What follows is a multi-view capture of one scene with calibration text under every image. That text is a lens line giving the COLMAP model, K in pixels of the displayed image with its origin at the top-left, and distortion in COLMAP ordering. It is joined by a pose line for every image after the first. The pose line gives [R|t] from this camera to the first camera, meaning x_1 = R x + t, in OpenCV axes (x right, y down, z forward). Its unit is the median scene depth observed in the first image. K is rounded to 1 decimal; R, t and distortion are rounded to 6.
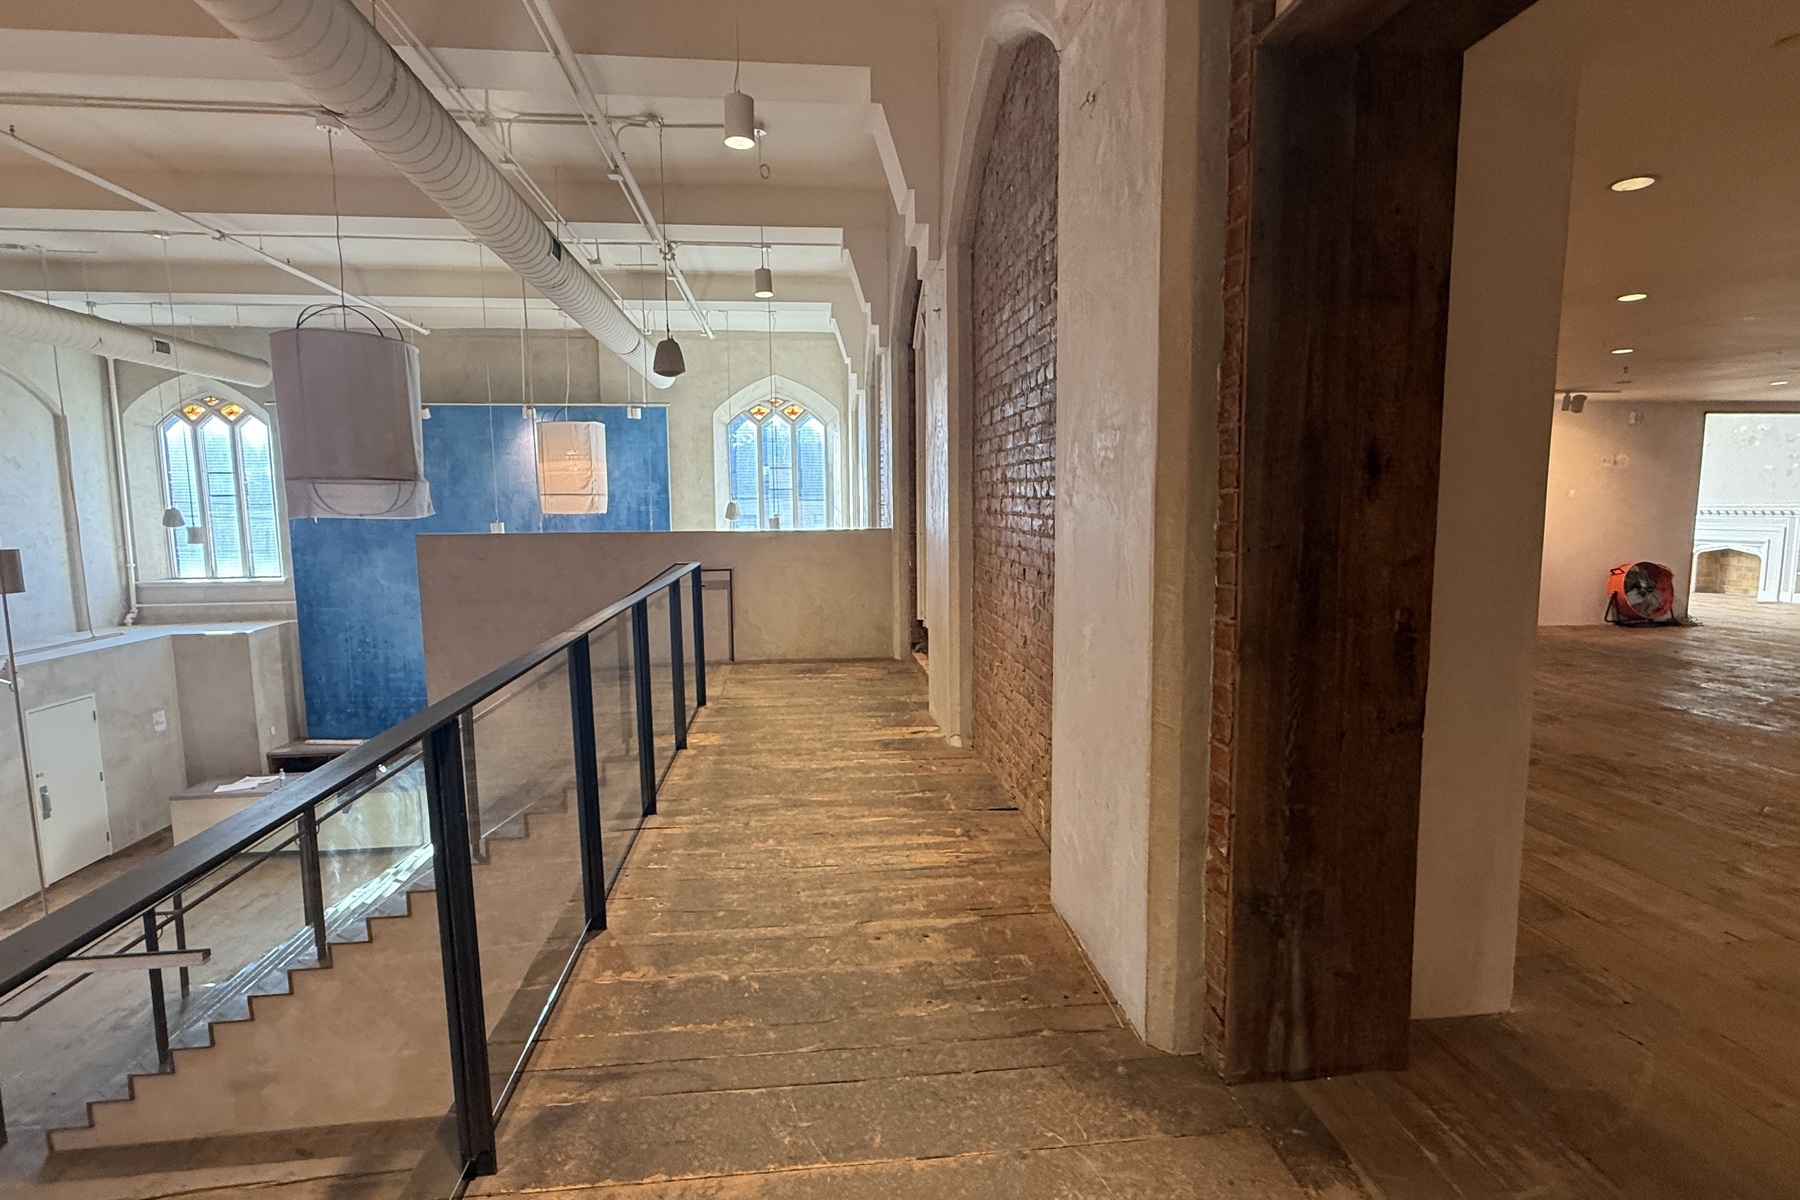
lens RADIAL K [[838.7, 0, 896.3], [0, 838.7, 597.8], [0, 0, 1]] dist [-0.006083, -0.000572]
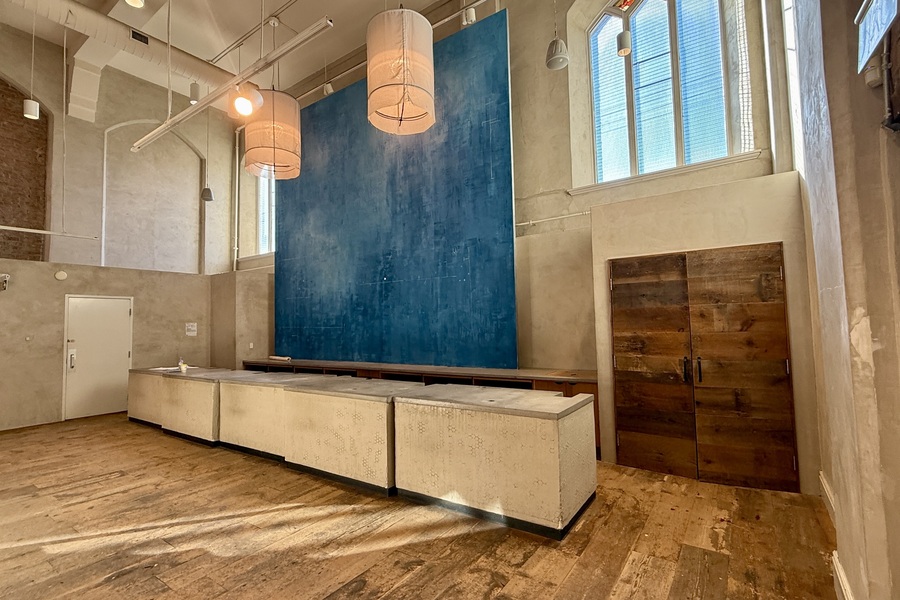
lens RADIAL K [[419.3, 0, 447.7], [0, 419.3, 300.9], [0, 0, 1]] dist [-0.006083, -0.000572]
pose [[0.745538, -0.043689, -0.665029, -0.034293], [-0.055014, 0.990409, -0.126739, 0.151296], [0.664188, 0.131074, 0.735985, 0.674776]]
